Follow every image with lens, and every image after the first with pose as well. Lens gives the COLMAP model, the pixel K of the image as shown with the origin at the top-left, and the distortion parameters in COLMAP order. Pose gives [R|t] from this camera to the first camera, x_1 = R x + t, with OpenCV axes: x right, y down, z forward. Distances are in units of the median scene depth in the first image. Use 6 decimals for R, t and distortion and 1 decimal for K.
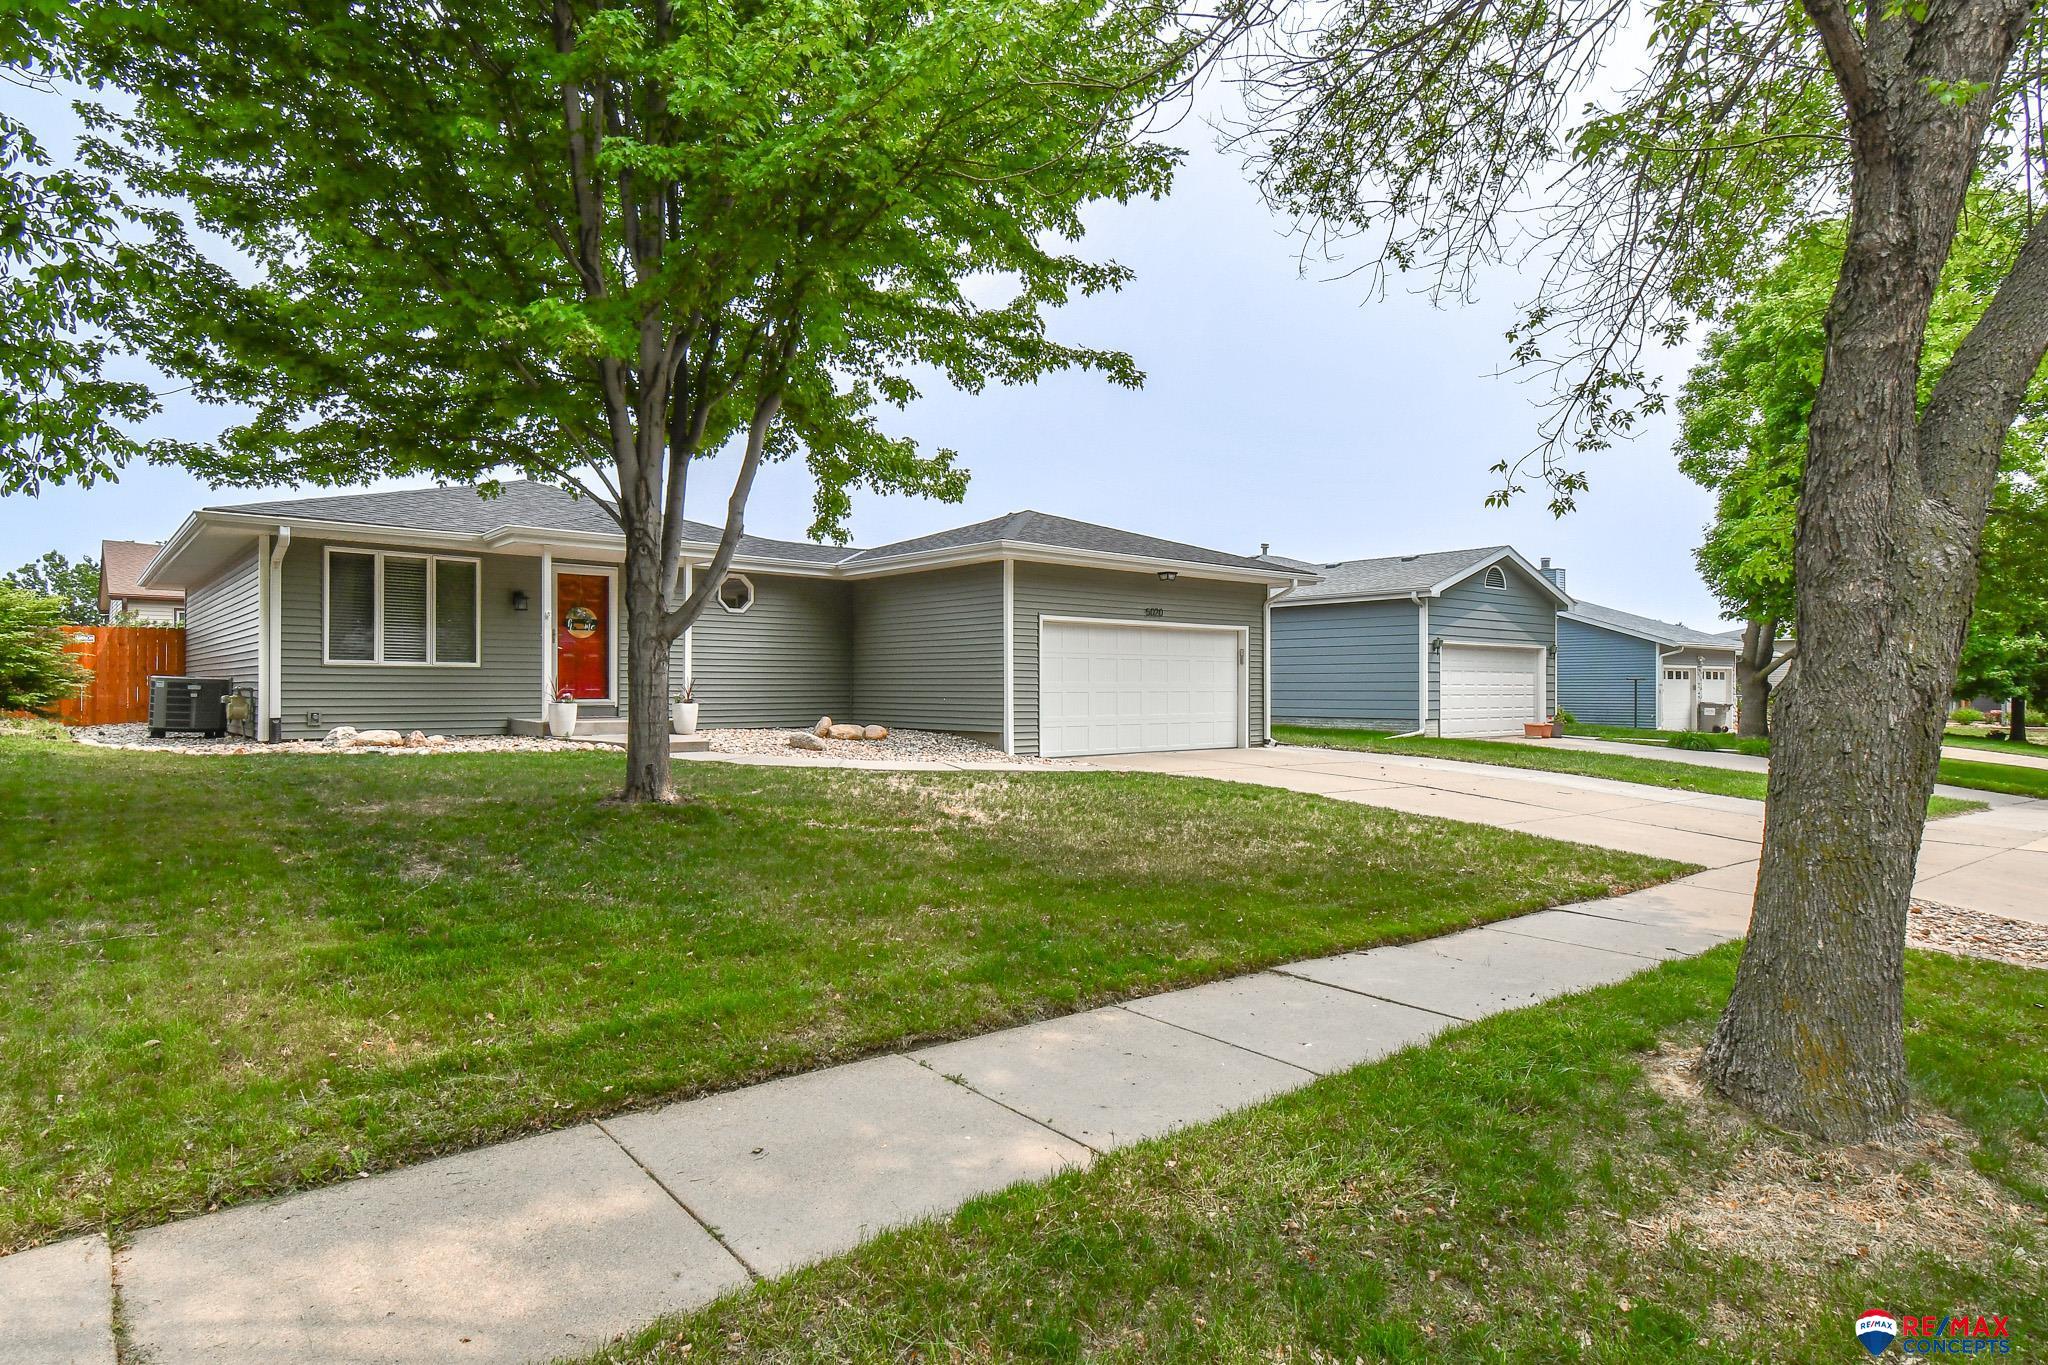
lens RADIAL K [[1091.3, 0, 1026.1], [0, 1091.3, 699.4], [0, 0, 1]] dist [0.027310, -0.008010]
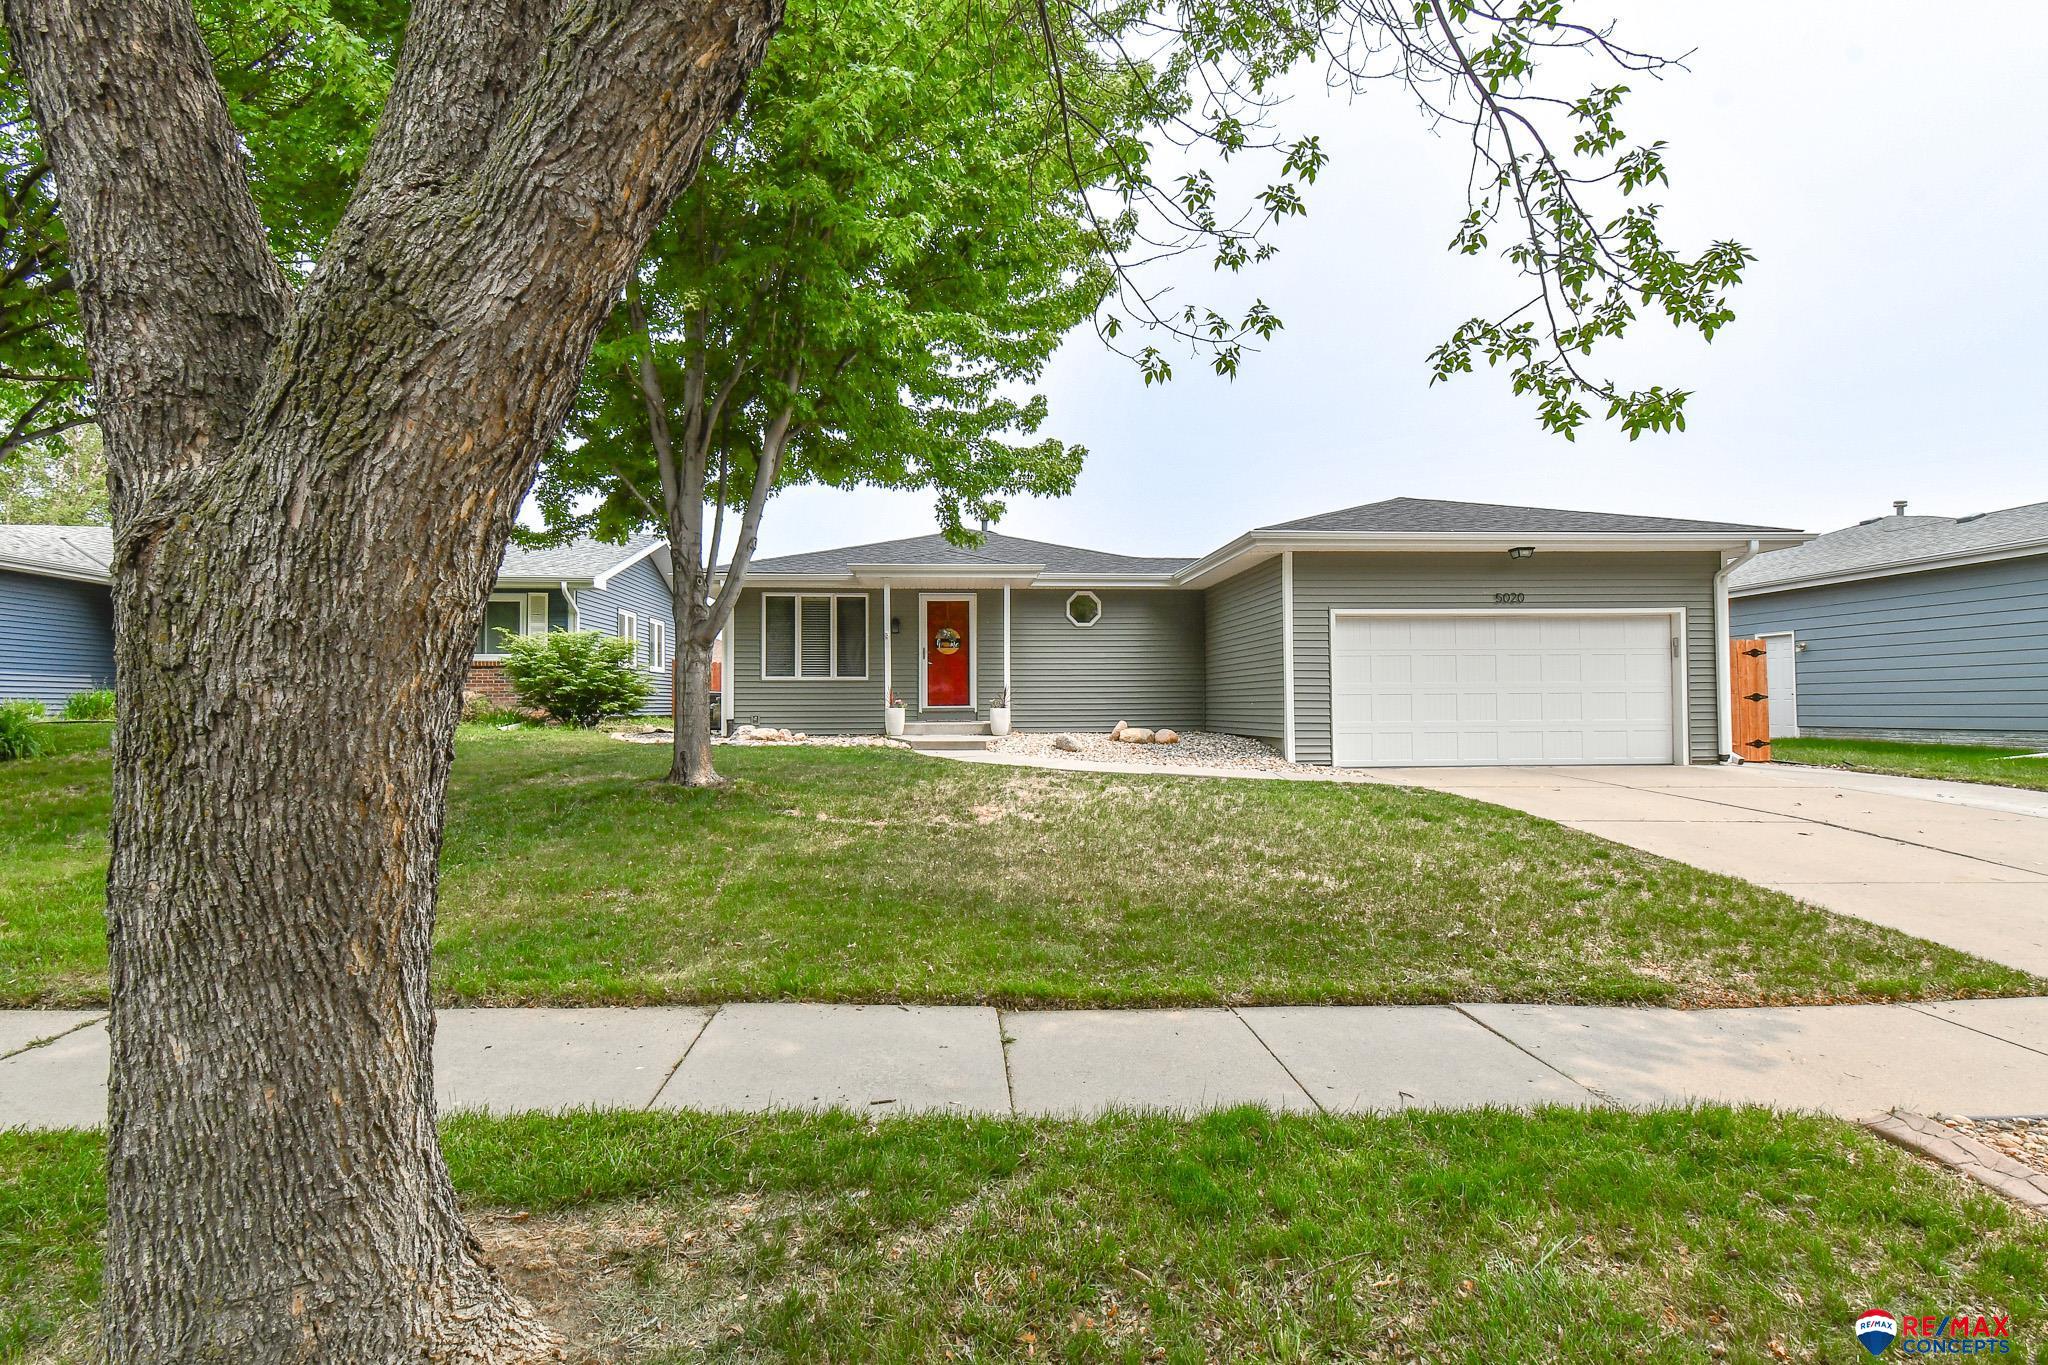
lens RADIAL K [[990.4, 0, 1025.2], [0, 990.4, 691.0], [0, 0, 1]] dist [0.017833, 0.000114]
pose [[0.802632, -0.016349, -0.596250, 0.333926], [0.001180, 0.999666, -0.025822, 0.013101], [0.596473, 0.020021, 0.802383, 0.208062]]
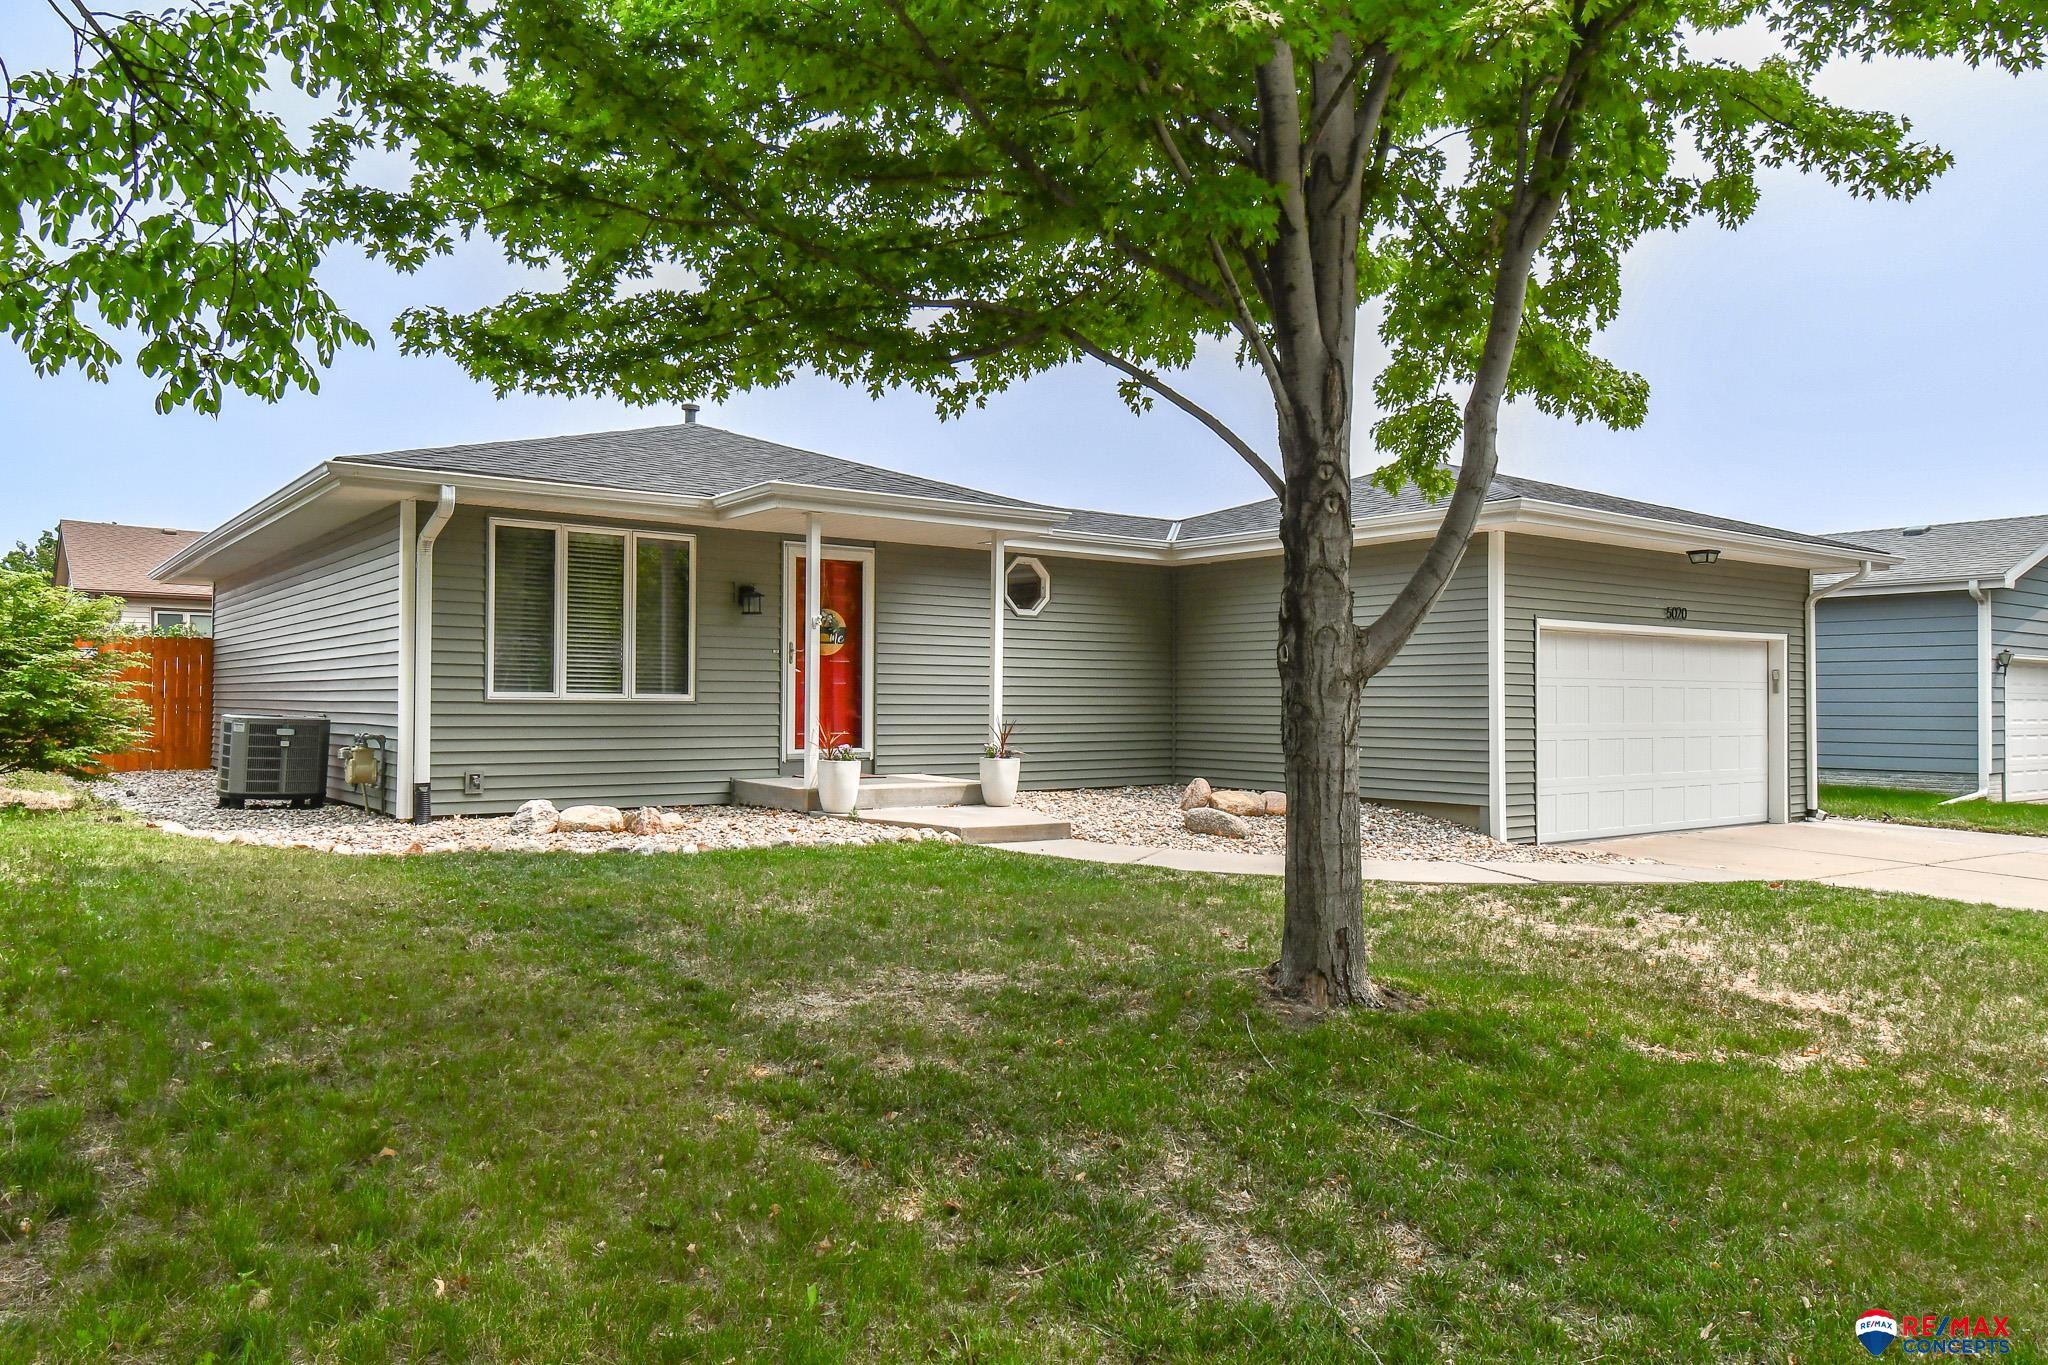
lens RADIAL K [[1378.0, 0, 1015.5], [0, 1378.0, 682.1], [0, 0, 1]] dist [0.026196, 0.004550]
pose [[0.997530, 0.002126, -0.070209, -0.258775], [-0.003959, 0.999655, -0.025981, -0.020857], [0.070130, 0.026195, 0.997194, 0.201670]]
